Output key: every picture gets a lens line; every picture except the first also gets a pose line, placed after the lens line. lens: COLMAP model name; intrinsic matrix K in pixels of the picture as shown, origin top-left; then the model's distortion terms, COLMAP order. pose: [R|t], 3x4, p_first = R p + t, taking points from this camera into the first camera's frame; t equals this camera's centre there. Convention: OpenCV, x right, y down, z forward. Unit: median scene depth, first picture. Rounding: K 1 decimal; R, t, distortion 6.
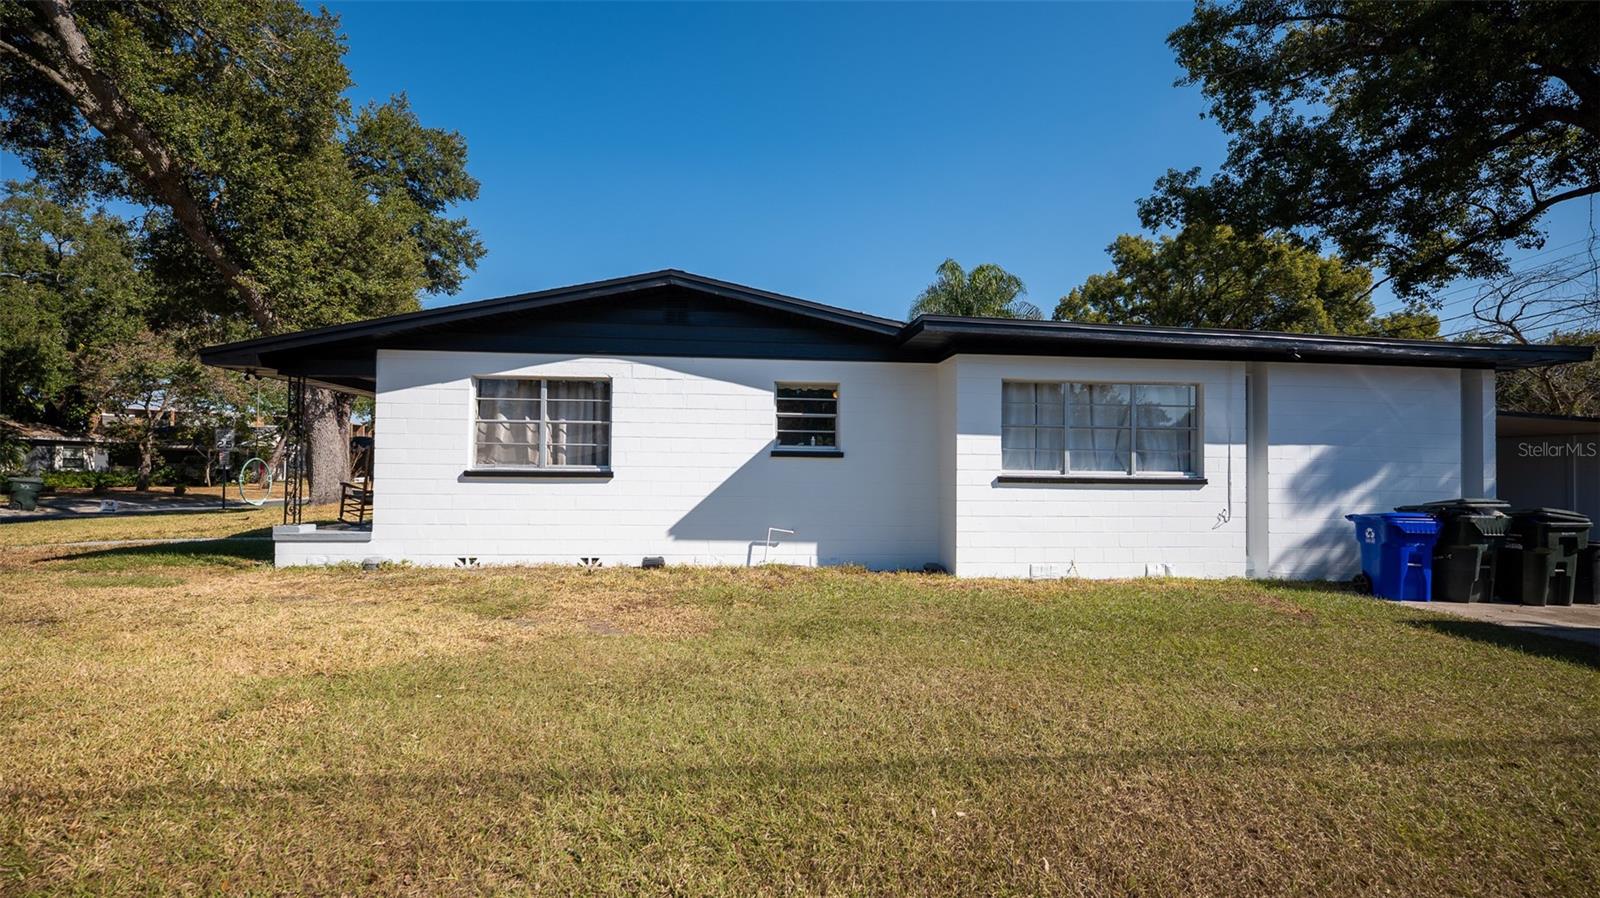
lens RADIAL K [[661.1, 0, 800.0], [0, 661.1, 449.0], [0, 0, 1]] dist [0.000066, -0.000013]
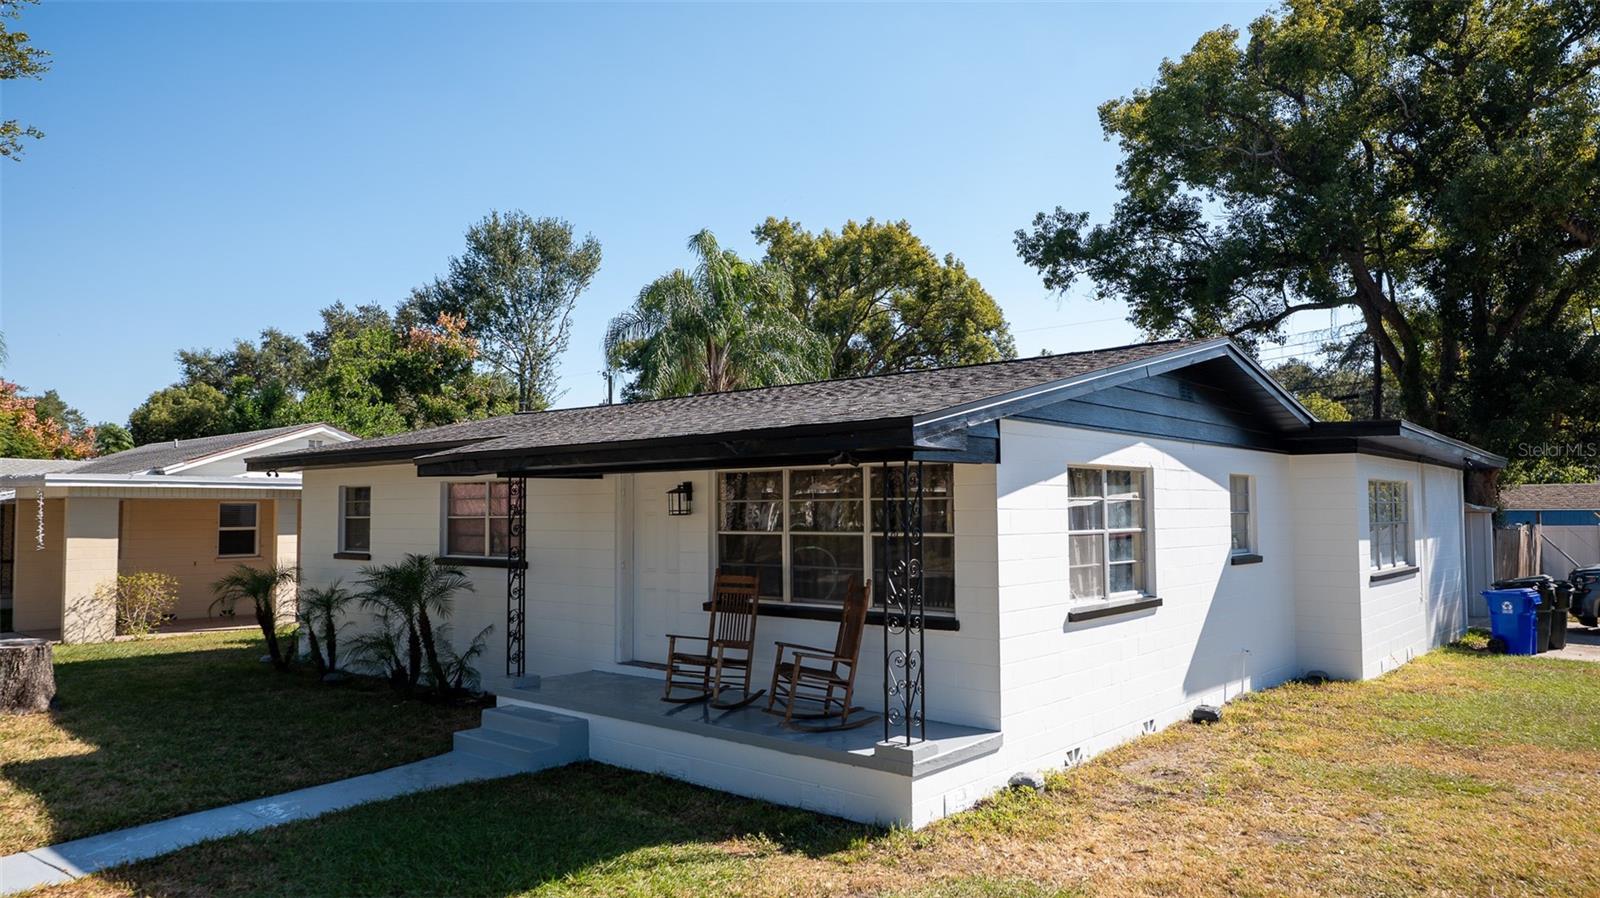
lens RADIAL K [[1070.1, 0, 800.0], [0, 1070.1, 449.0], [0, 0, 1]] dist [0.001227, 0.000730]
pose [[0.700981, 0.026029, 0.712704, -1.394003], [-0.012516, 0.999629, -0.024198, -0.096331], [-0.713070, 0.008043, 0.701047, 0.440668]]
